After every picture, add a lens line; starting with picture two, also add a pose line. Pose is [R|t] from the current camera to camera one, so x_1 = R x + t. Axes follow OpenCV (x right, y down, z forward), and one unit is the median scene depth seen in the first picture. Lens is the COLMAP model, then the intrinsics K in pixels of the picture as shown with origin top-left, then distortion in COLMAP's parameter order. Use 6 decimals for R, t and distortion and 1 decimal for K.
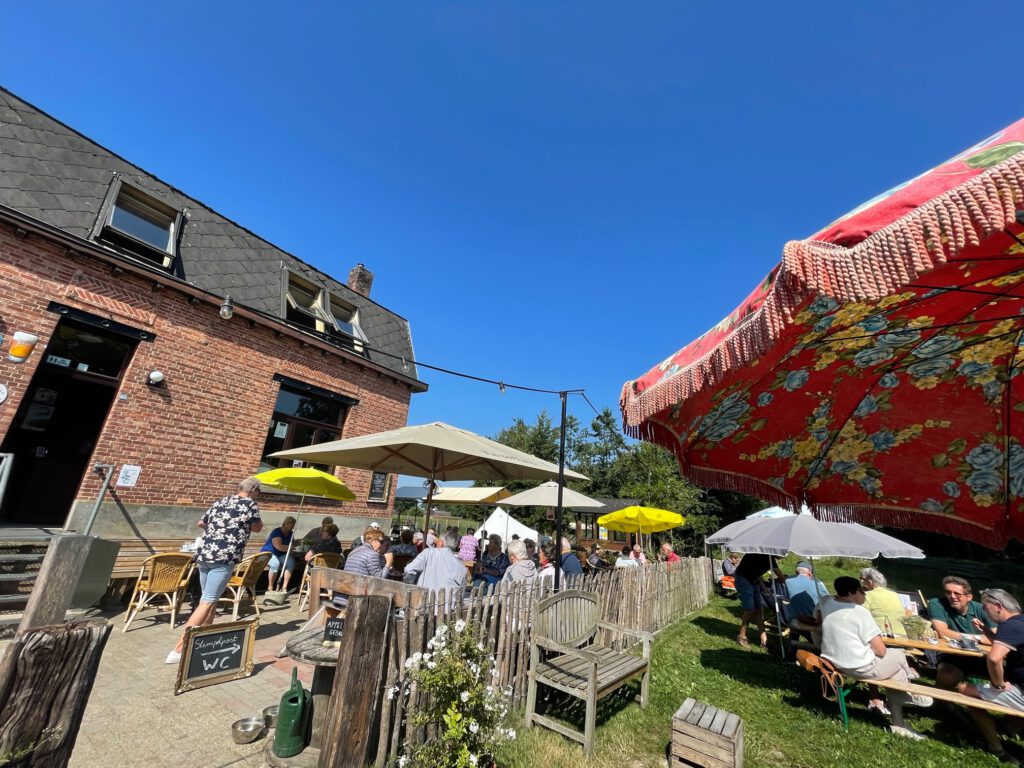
lens RADIAL K [[406.7, 0, 512.0], [0, 406.7, 384.0], [0, 0, 1]] dist [0.001285, -0.000383]
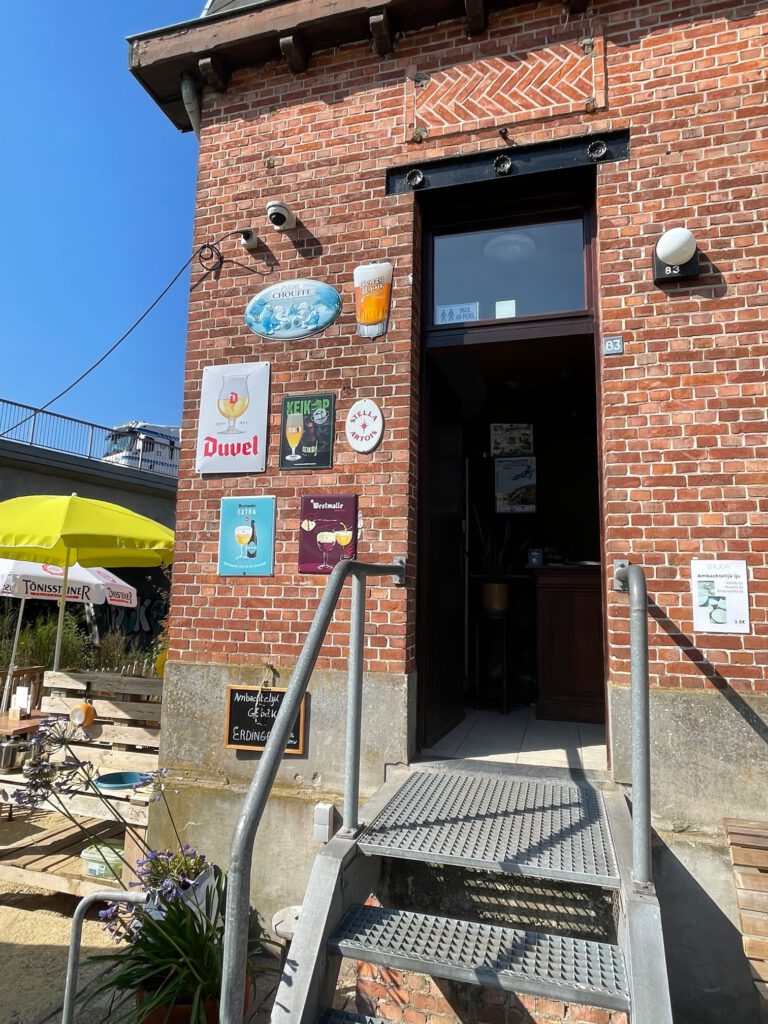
lens RADIAL K [[628.2, 0, 384.0], [0, 628.2, 512.0], [0, 0, 1]] dist [-0.004114, -0.002522]
pose [[0.305383, -0.187614, -0.933564, -0.596063], [0.306561, 0.947572, -0.090148, 0.138400], [0.901533, -0.258665, 0.346888, 0.655223]]
